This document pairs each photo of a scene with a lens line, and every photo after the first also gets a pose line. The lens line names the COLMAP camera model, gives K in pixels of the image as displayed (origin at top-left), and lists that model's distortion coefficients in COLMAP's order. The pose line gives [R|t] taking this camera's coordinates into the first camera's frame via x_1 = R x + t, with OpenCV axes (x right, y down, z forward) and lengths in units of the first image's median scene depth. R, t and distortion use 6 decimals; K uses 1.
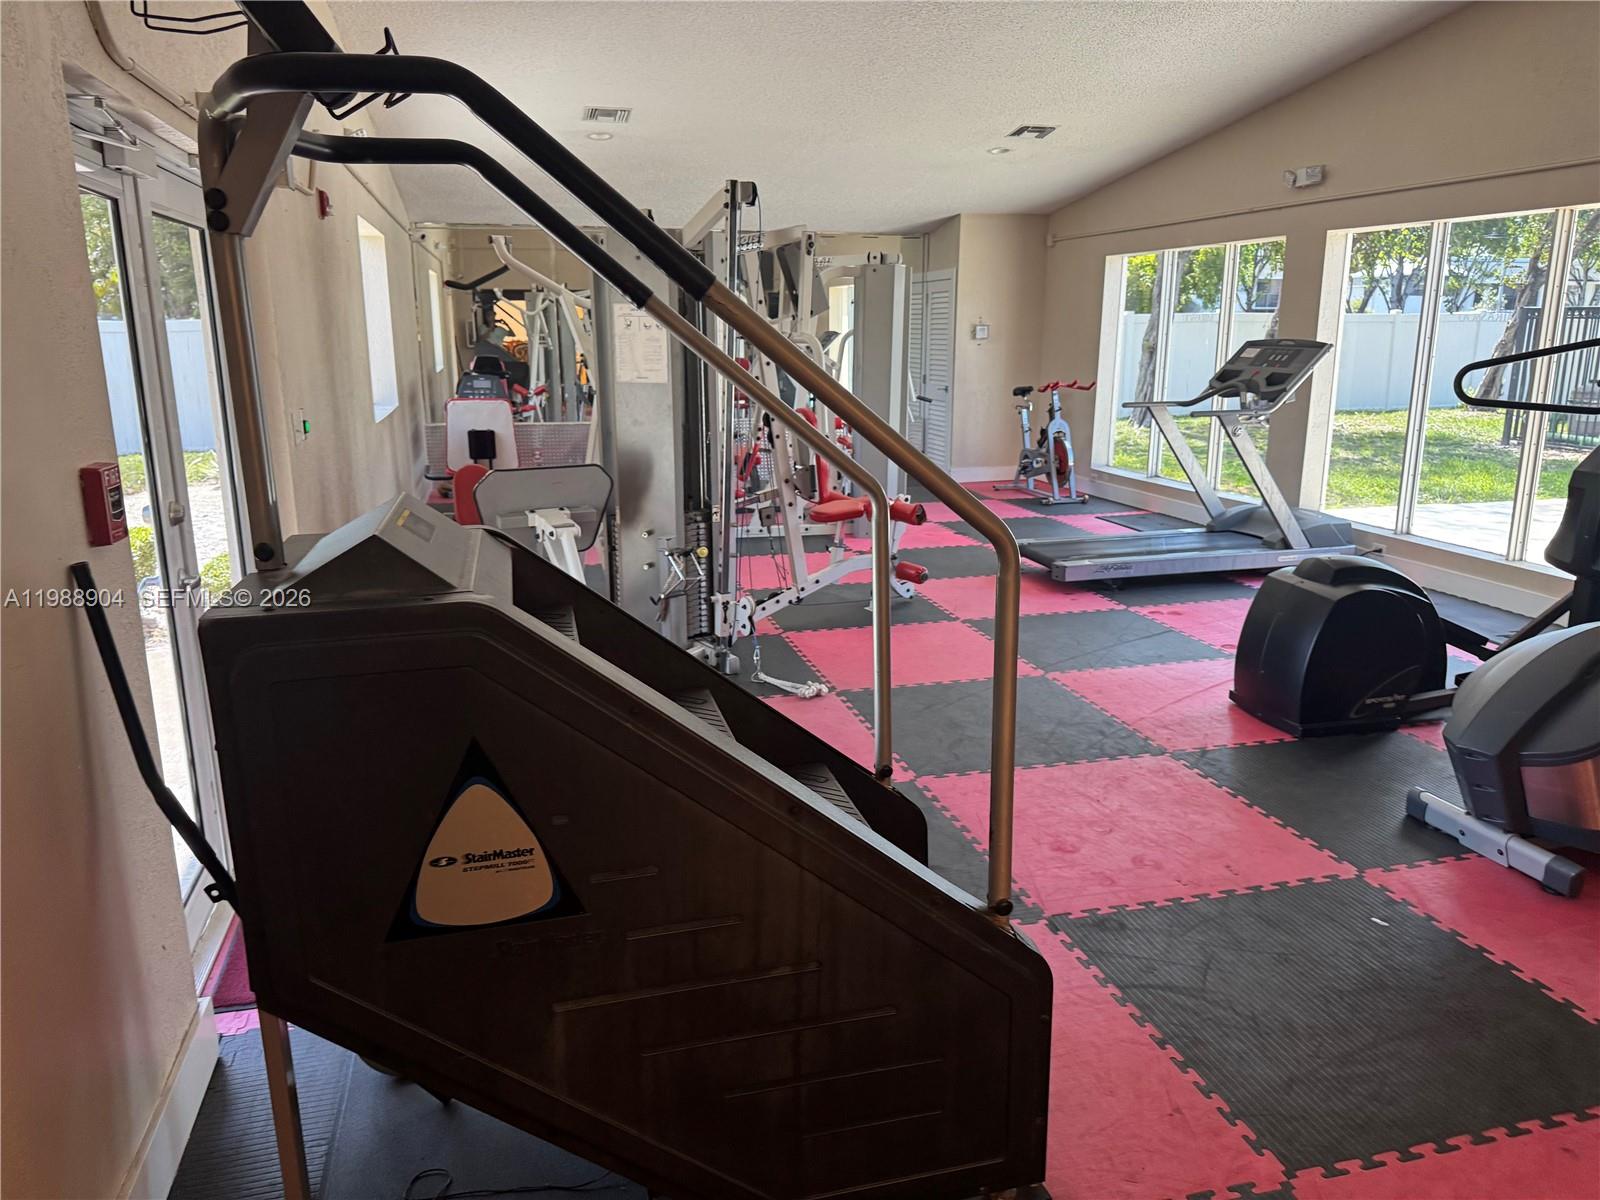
lens RADIAL K [[1113.1, 0, 803.4], [0, 1113.1, 610.4], [0, 0, 1]] dist [0.051292, 0.000938]
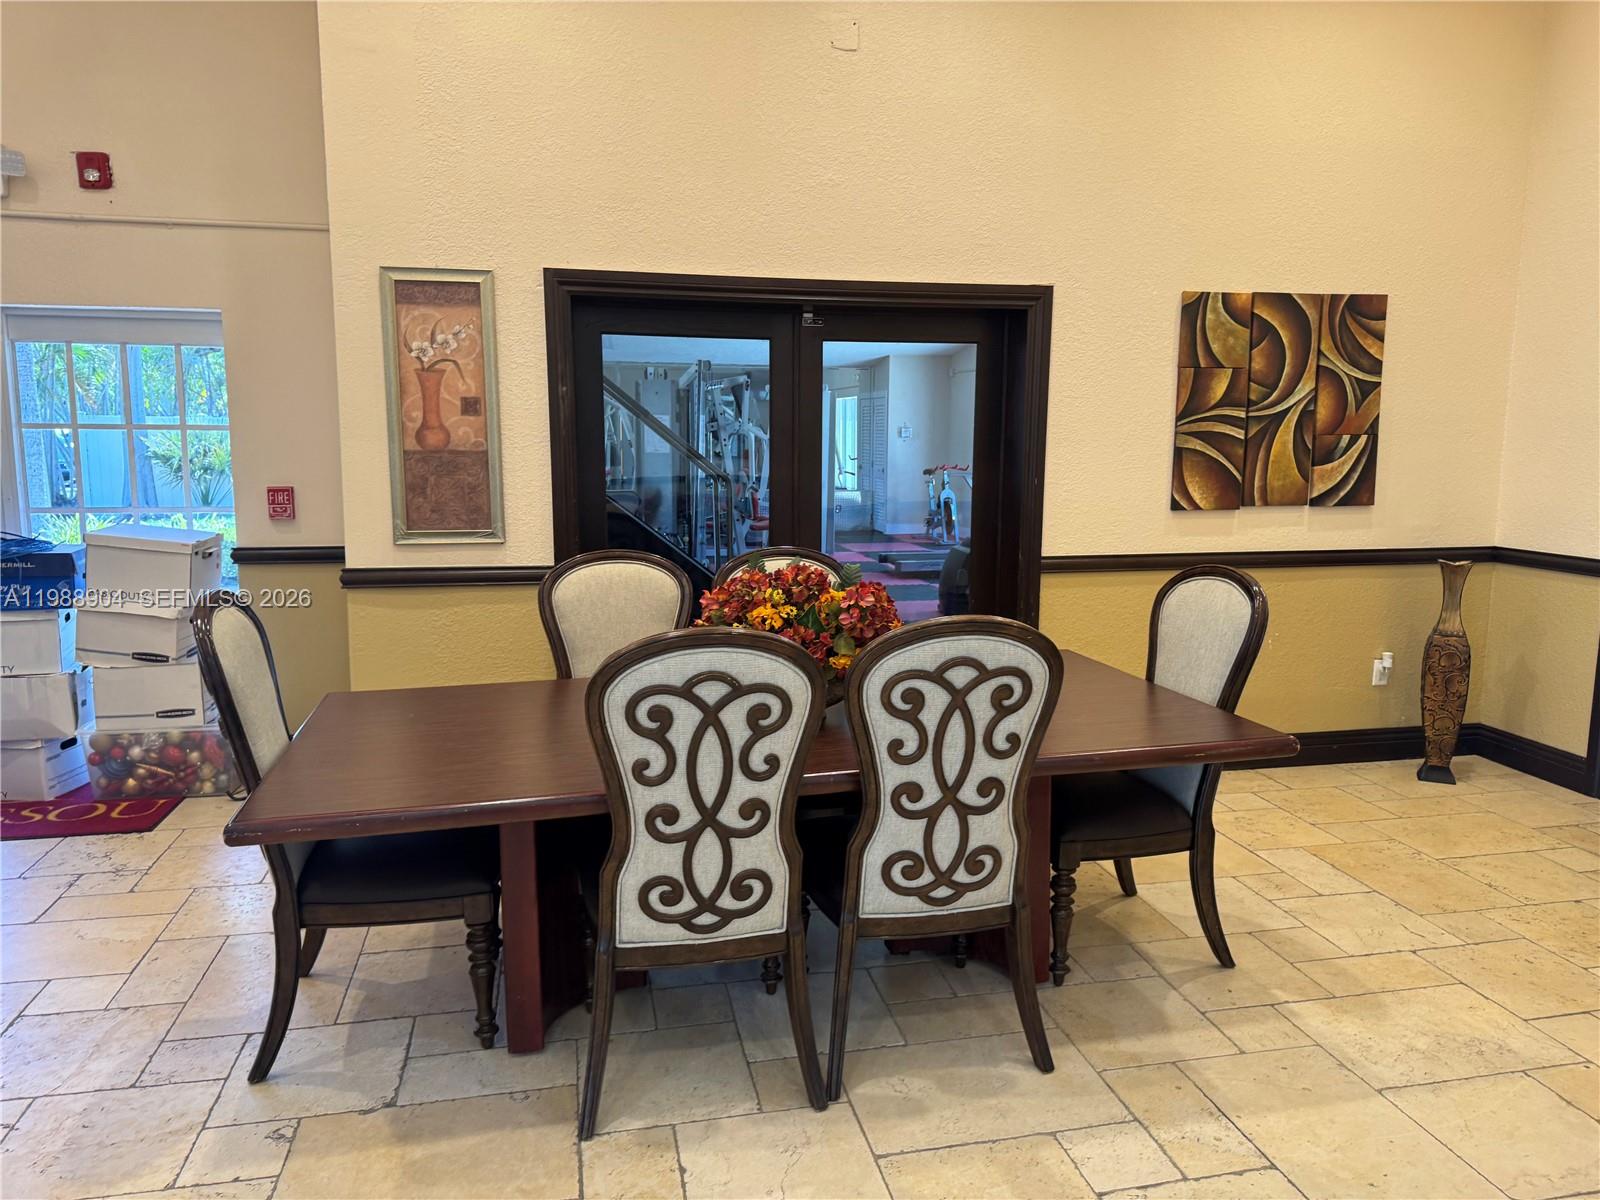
lens RADIAL K [[1113.1, 0, 798.9], [0, 1113.1, 597.6], [0, 0, 1]] dist [0.051292, 0.000938]
pose [[0.998631, 0.008330, -0.051632, 0.100968], [-0.012964, 0.995850, -0.090086, 0.107619], [0.050667, 0.090632, 0.994595, -0.473115]]
